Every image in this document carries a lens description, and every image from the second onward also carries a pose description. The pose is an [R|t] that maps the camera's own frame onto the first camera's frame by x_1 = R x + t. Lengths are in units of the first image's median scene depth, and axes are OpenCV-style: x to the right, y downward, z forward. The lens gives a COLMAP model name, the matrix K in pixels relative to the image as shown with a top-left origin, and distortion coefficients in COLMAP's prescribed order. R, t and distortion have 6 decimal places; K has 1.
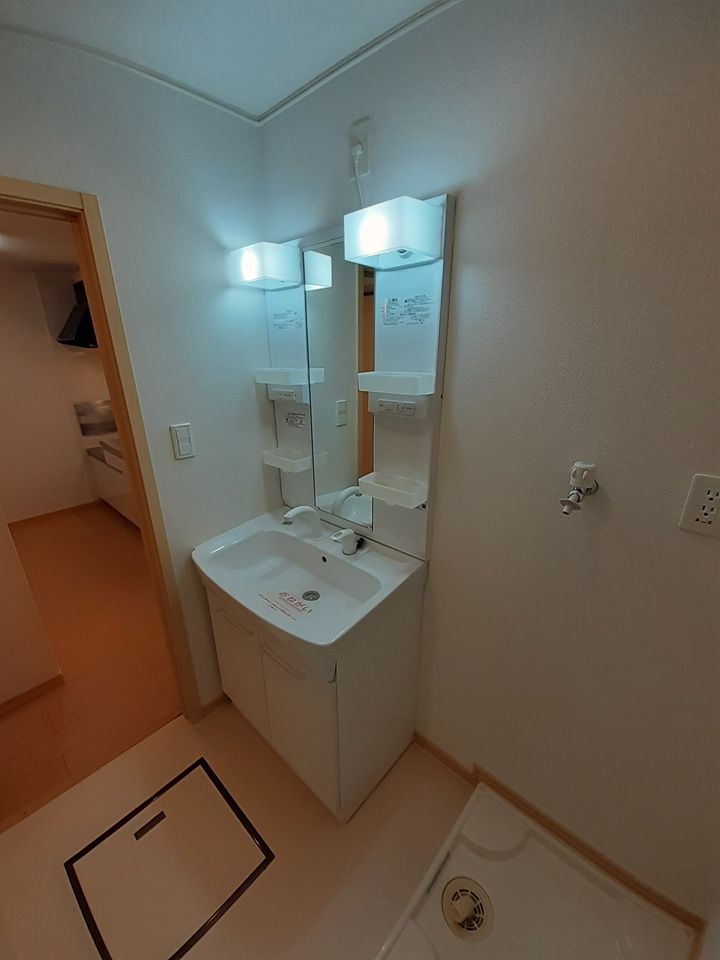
lens RADIAL K [[384.0, 0, 359.6], [0, 384.0, 479.2], [0, 0, 1]] dist [-0.001239, -0.000006]
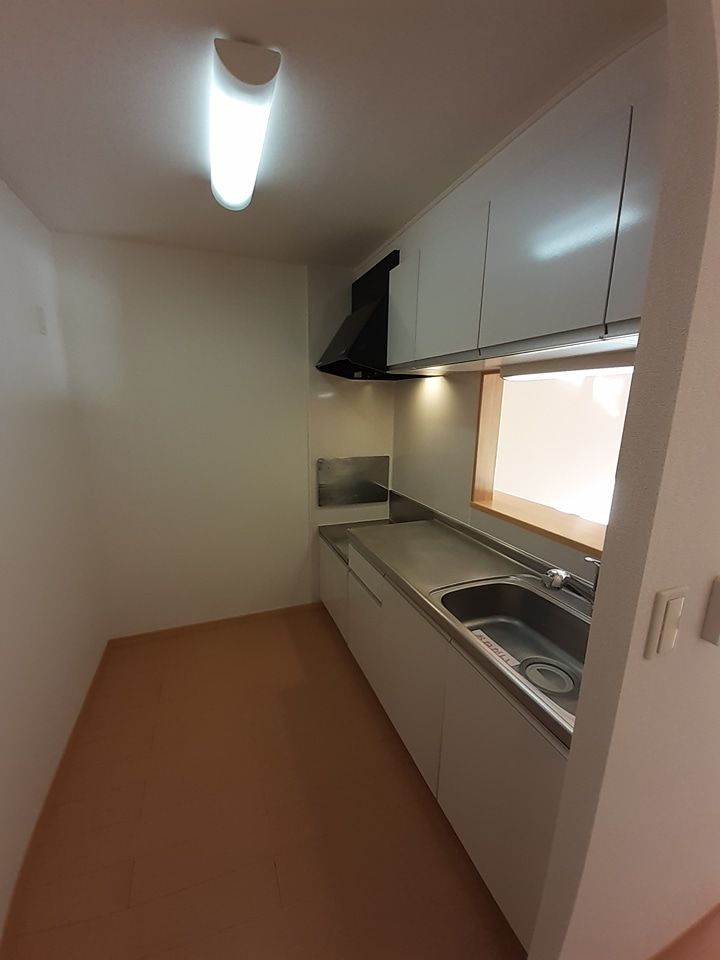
lens RADIAL K [[384.0, 0, 360.5], [0, 384.0, 483.4], [0, 0, 1]] dist [-0.001239, -0.000006]
pose [[0.893888, 0.113171, -0.433770, -0.373516], [-0.176500, 0.978305, -0.108479, -0.093782], [0.412083, 0.173529, 0.894469, 0.432202]]
